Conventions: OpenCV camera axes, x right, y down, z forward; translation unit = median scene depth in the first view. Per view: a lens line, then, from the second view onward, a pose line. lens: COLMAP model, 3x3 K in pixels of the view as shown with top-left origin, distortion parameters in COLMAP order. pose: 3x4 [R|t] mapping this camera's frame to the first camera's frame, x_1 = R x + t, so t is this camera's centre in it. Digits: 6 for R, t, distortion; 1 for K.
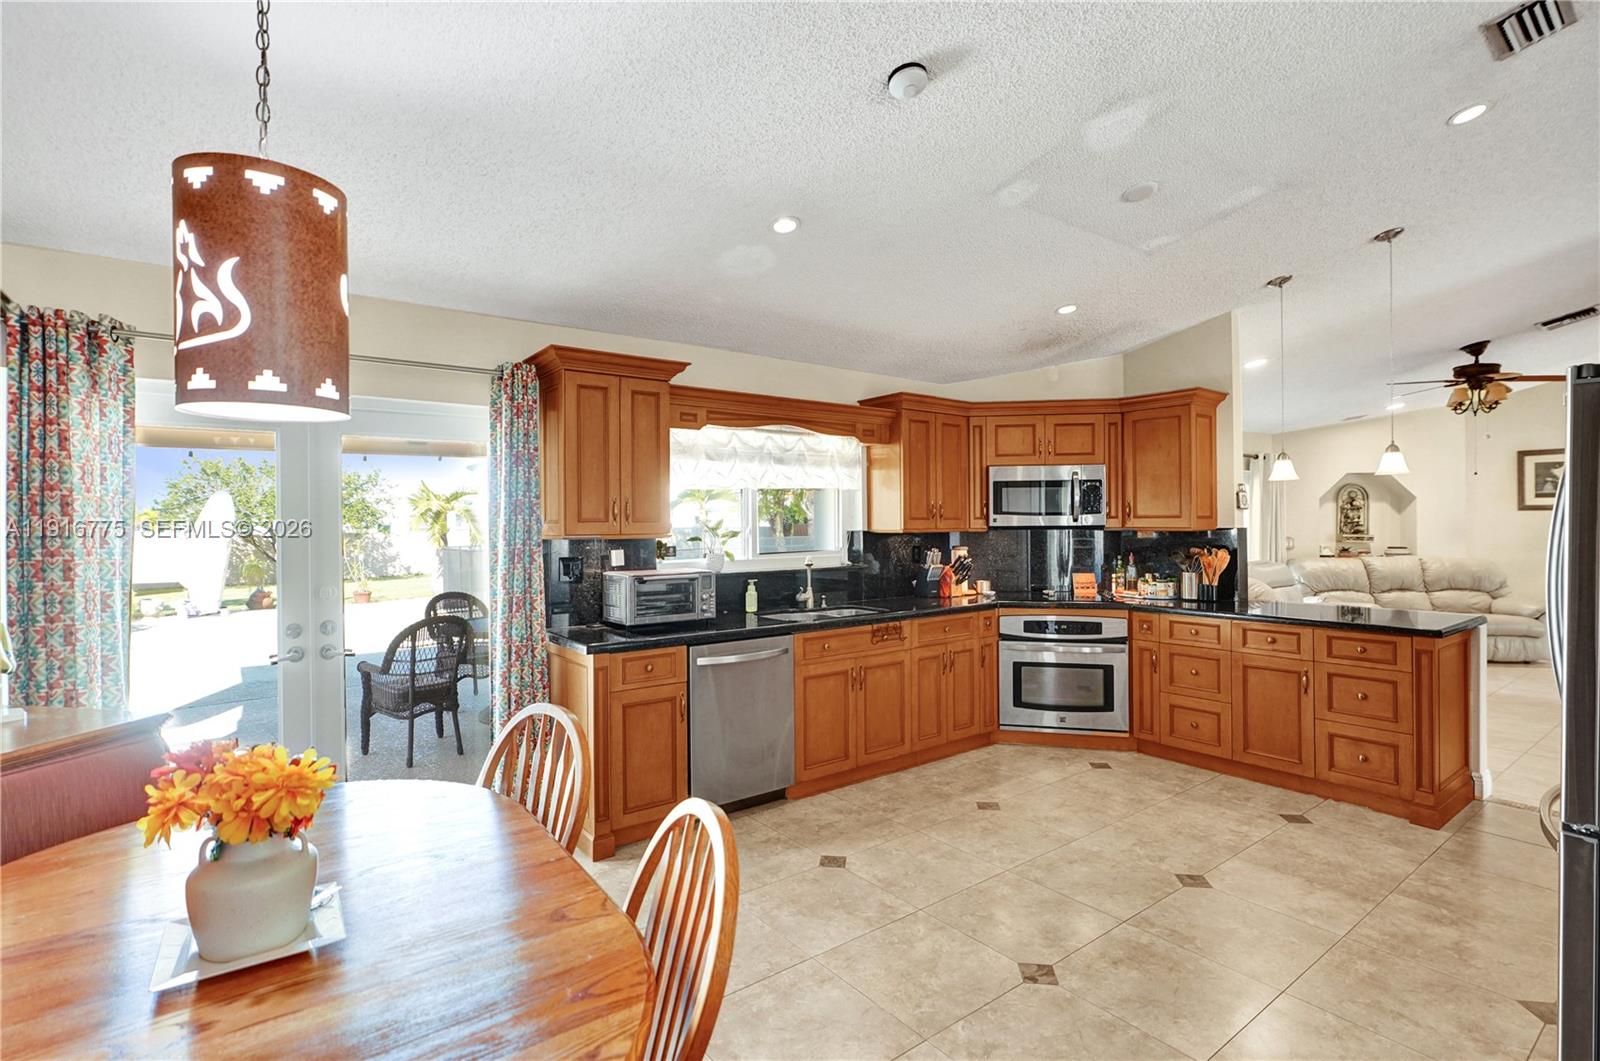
lens RADIAL K [[760.3, 0, 798.7], [0, 760.3, 515.2], [0, 0, 1]] dist [0.002775, 0.000623]
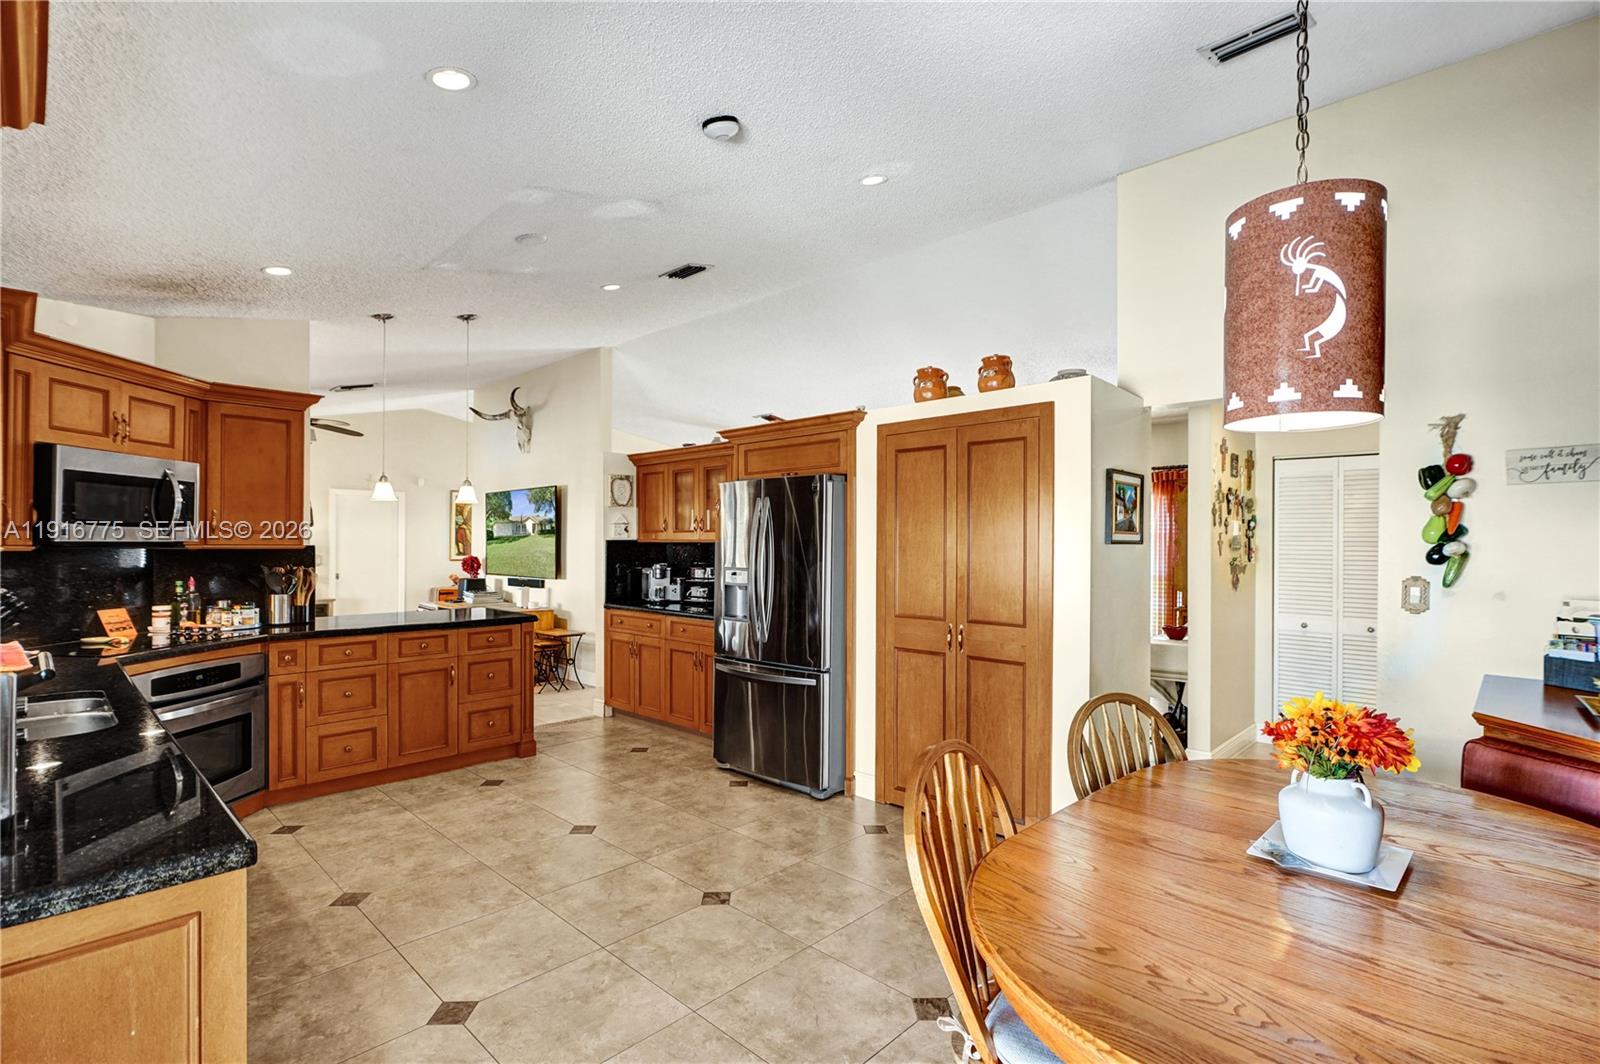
lens RADIAL K [[749.0, 0, 801.3], [0, 749.0, 534.3], [0, 0, 1]] dist [0.000464, 0.000050]
pose [[-0.151076, 0.018590, 0.988347, -0.571176], [-0.012688, 0.999704, -0.020743, 0.018149], [-0.988441, -0.015674, -0.150796, 0.648315]]
